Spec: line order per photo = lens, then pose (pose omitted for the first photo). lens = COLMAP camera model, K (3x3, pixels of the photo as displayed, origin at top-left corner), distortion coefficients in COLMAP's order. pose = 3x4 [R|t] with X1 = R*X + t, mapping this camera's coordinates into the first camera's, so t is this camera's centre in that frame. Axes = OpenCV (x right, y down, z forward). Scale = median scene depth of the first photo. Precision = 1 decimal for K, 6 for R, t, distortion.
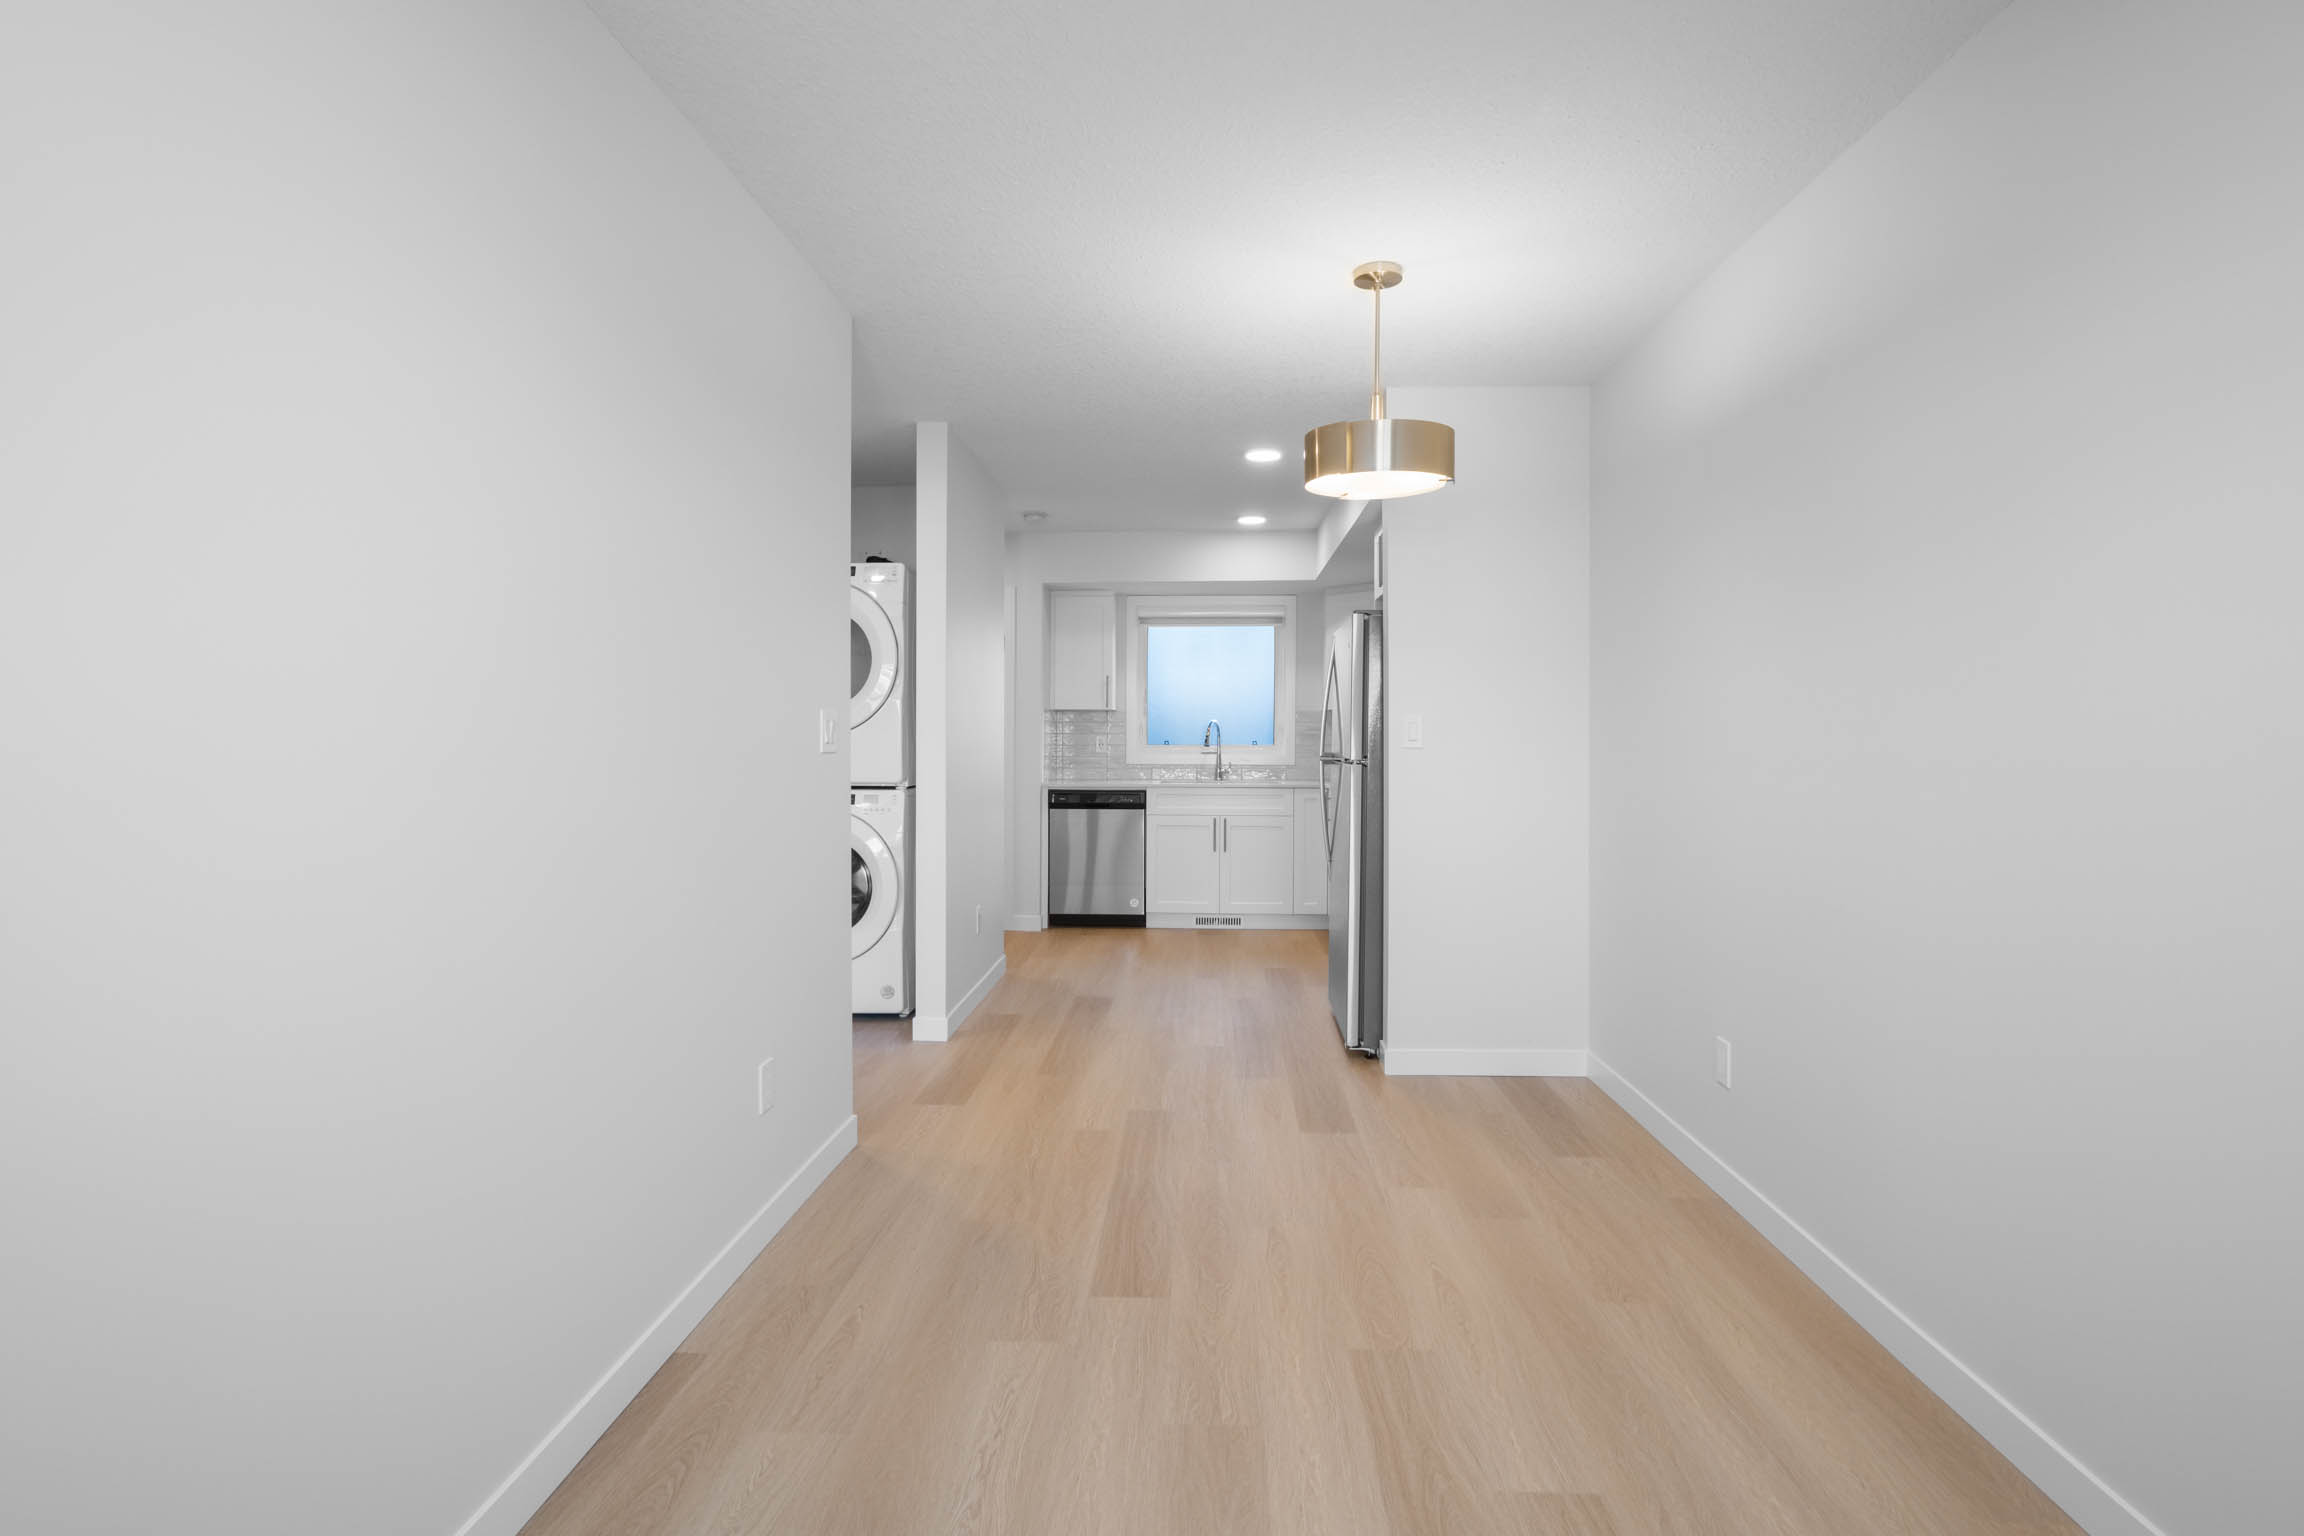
lens RADIAL K [[1135.4, 0, 1151.9], [0, 1135.4, 734.0], [0, 0, 1]] dist [0.015932, -0.000174]
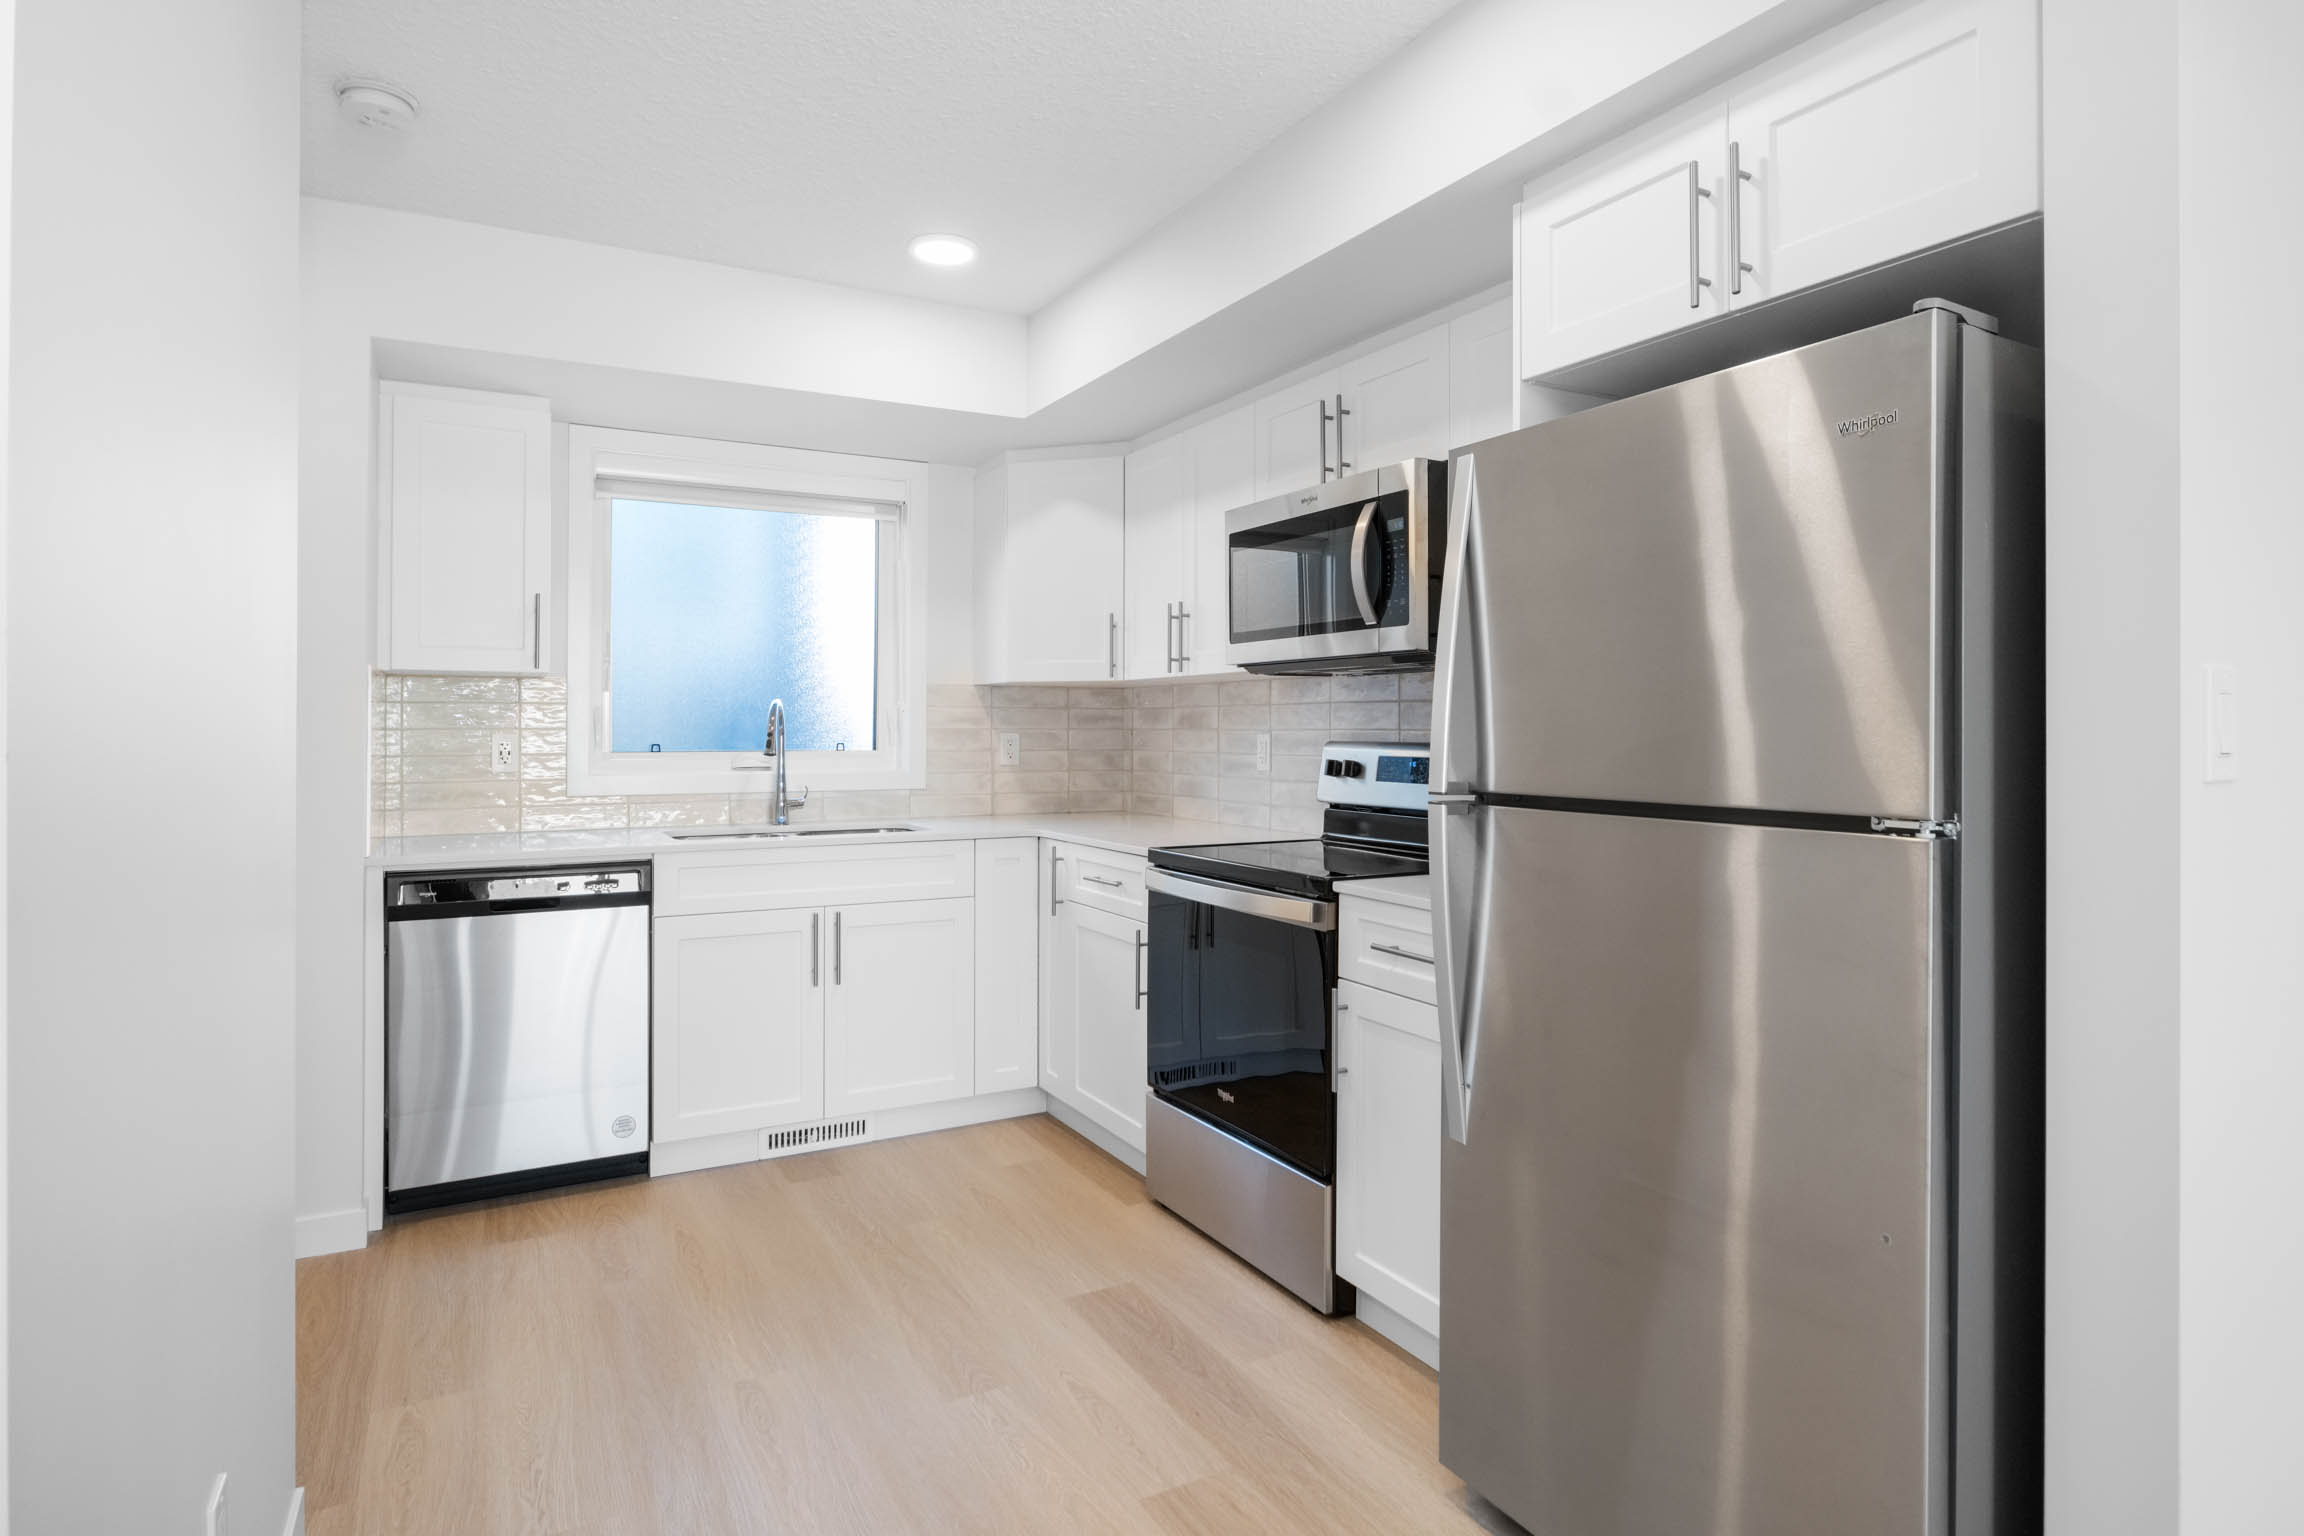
lens RADIAL K [[1237.8, 0, 1154.5], [0, 1237.8, 727.6], [0, 0, 1]] dist [-0.006865, 0.001819]
pose [[0.845981, -0.000452, 0.533212, -0.093977], [0.000448, 1.000000, 0.000137, -0.000655], [-0.533212, 0.000123, 0.845982, 0.502301]]
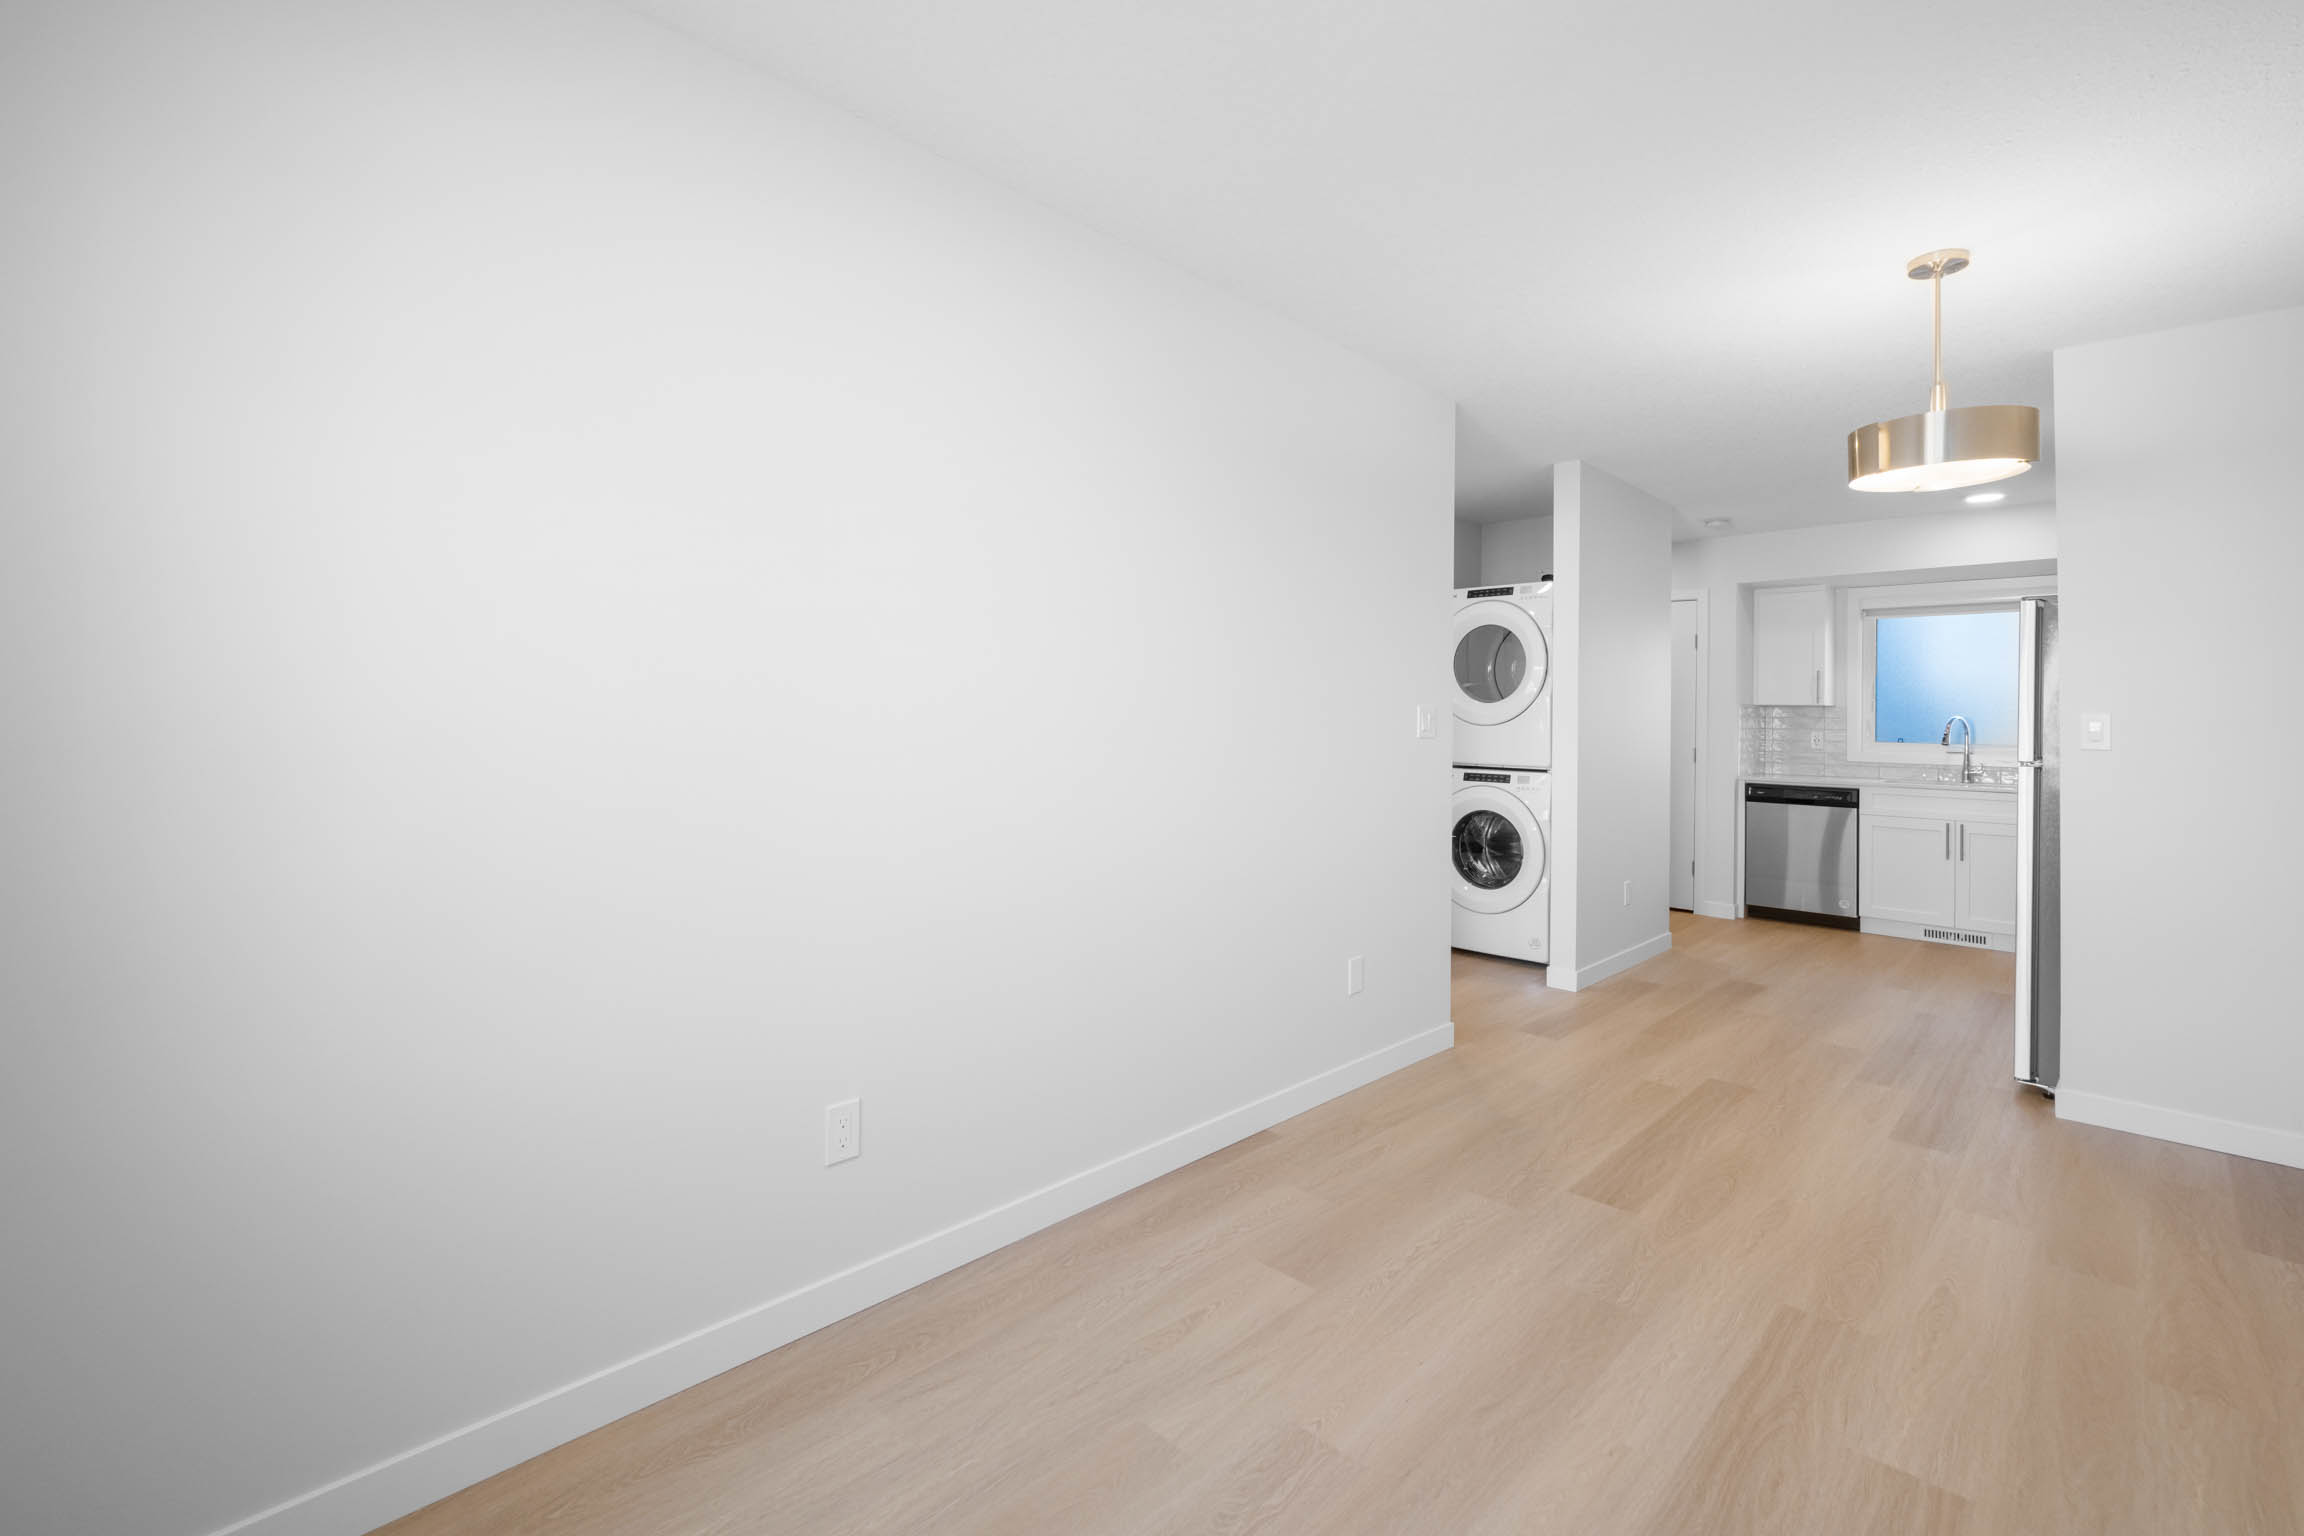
lens RADIAL K [[1005.8, 0, 1154.5], [0, 1005.8, 699.5], [0, 0, 1]] dist [-0.014779, 0.006288]
pose [[0.746670, -0.000790, -0.665194, 0.112908], [-0.015864, 0.999694, -0.018995, -0.000598], [0.665005, 0.024735, 0.746429, -0.033968]]
